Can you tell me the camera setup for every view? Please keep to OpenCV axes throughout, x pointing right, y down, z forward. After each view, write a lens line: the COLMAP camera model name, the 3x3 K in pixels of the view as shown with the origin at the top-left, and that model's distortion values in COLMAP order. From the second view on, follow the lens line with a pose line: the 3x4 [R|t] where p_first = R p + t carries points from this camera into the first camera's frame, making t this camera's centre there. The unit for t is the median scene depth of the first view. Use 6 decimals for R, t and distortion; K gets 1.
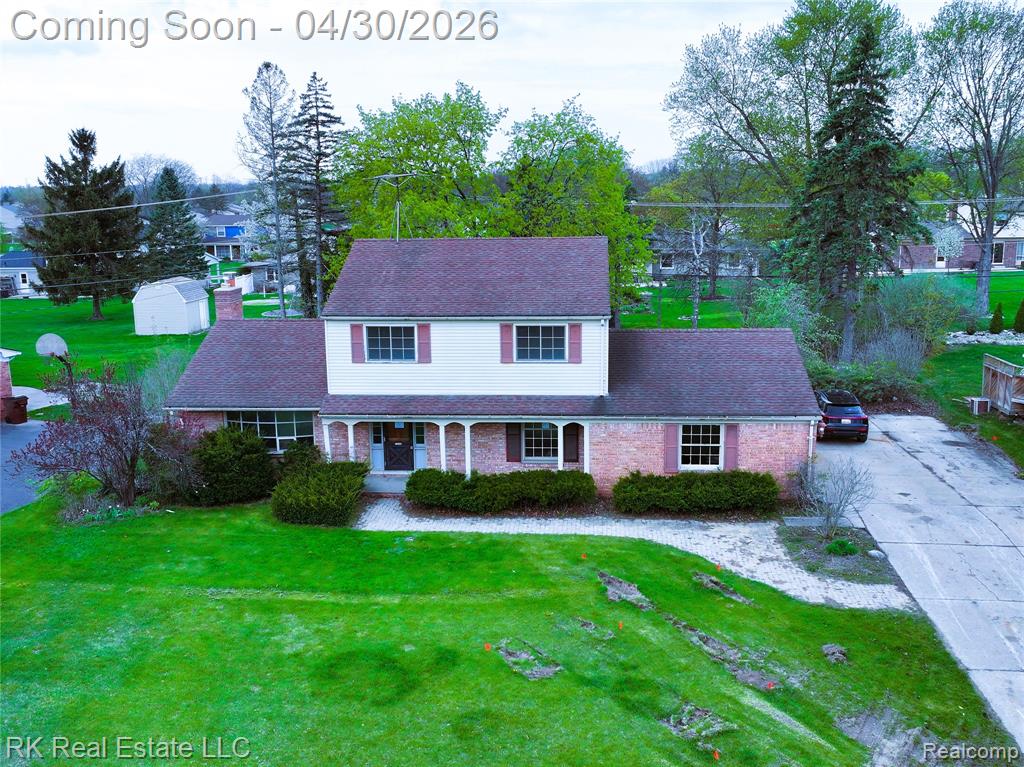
lens RADIAL K [[941.9, 0, 510.9], [0, 941.9, 384.7], [0, 0, 1]] dist [0.002370, 0.000000]
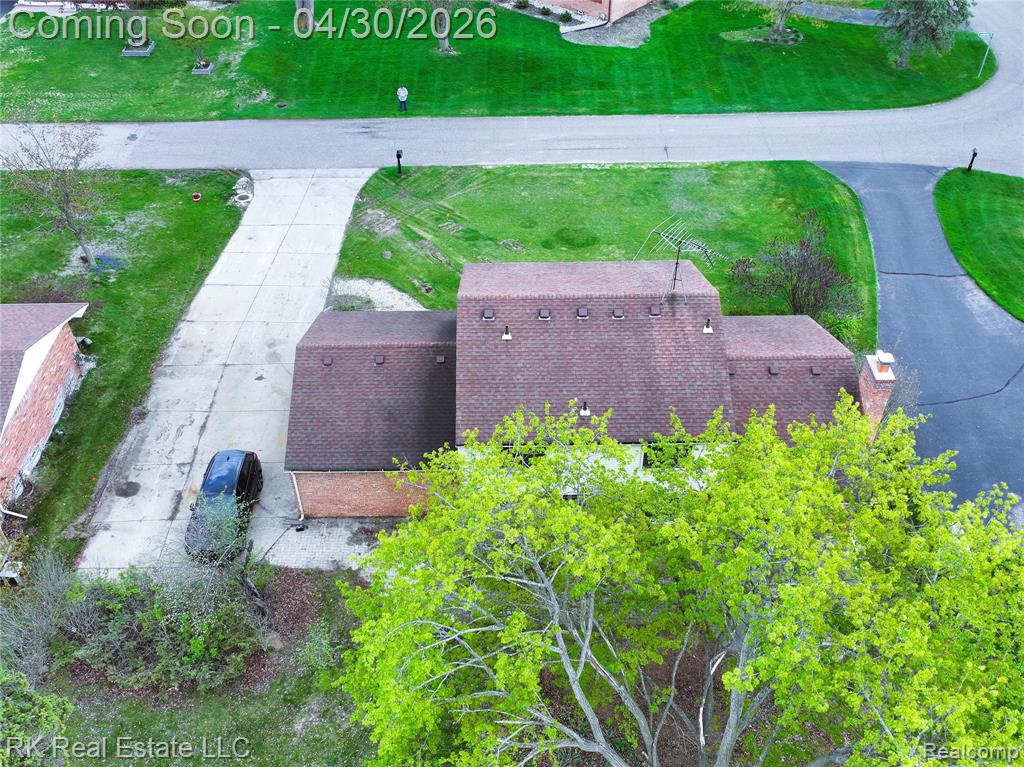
lens RADIAL K [[941.9, 0, 514.5], [0, 941.9, 379.7], [0, 0, 1]] dist [0.002370, 0.000000]
pose [[-0.996081, 0.071957, -0.051428, 0.123829], [0.001555, 0.595620, 0.803265, -1.095238], [0.088432, 0.800037, -0.593398, 2.034241]]
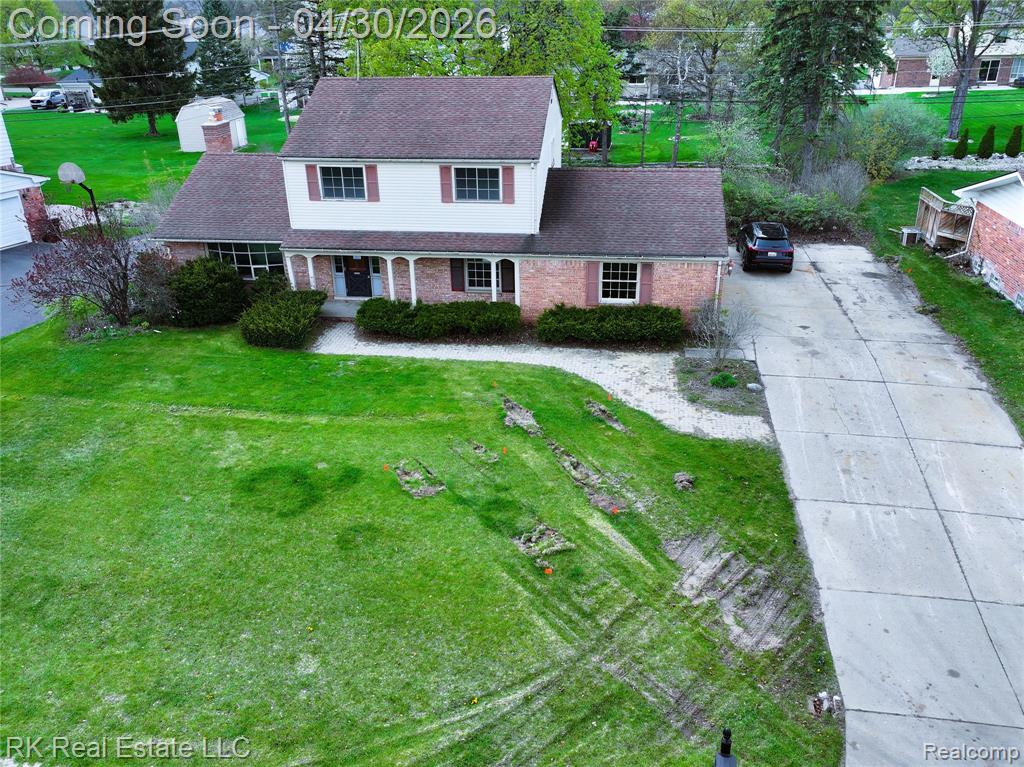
lens RADIAL K [[807.2, 0, 512.4], [0, 807.2, 386.3], [0, 0, 1]] dist [0.005239, 0.003080]
pose [[0.998309, 0.021931, -0.053832, 0.138622], [-0.008188, 0.969918, 0.243294, -0.048995], [0.057549, -0.242442, 0.968458, 0.045315]]
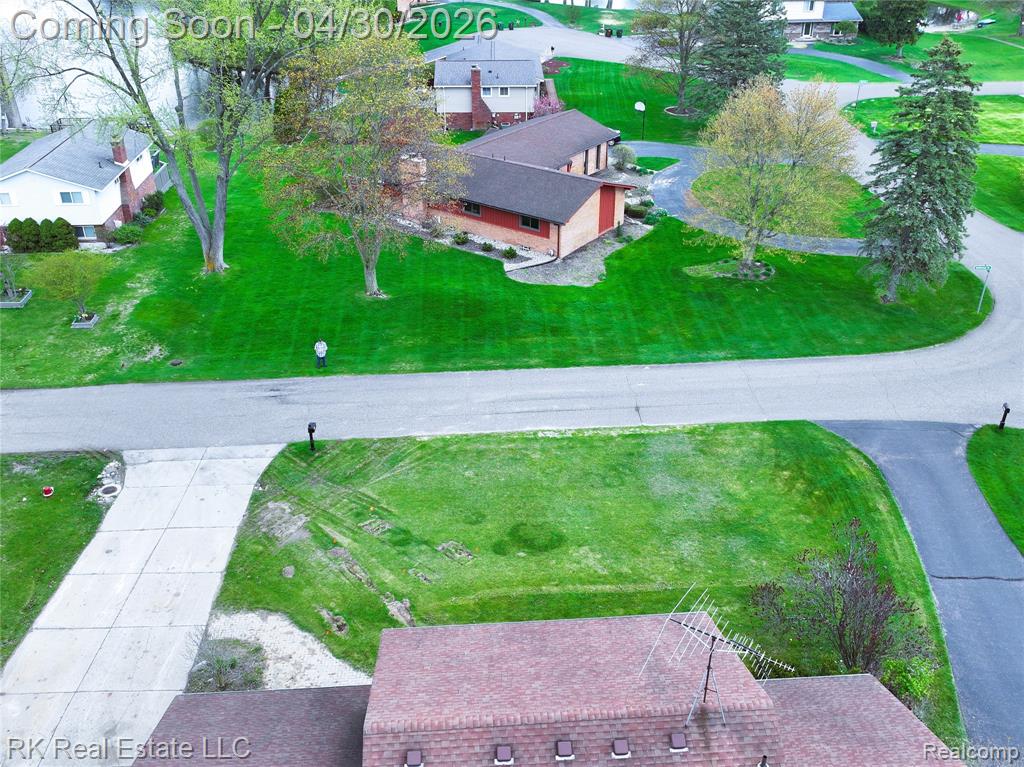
lens RADIAL K [[941.9, 0, 512.4], [0, 941.9, 382.7], [0, 0, 1]] dist [0.002370, 0.000000]
pose [[-0.989088, 0.085498, -0.119975, 0.076544], [-0.015845, 0.747911, 0.663610, -0.903428], [0.146468, 0.658270, -0.738396, 1.624348]]
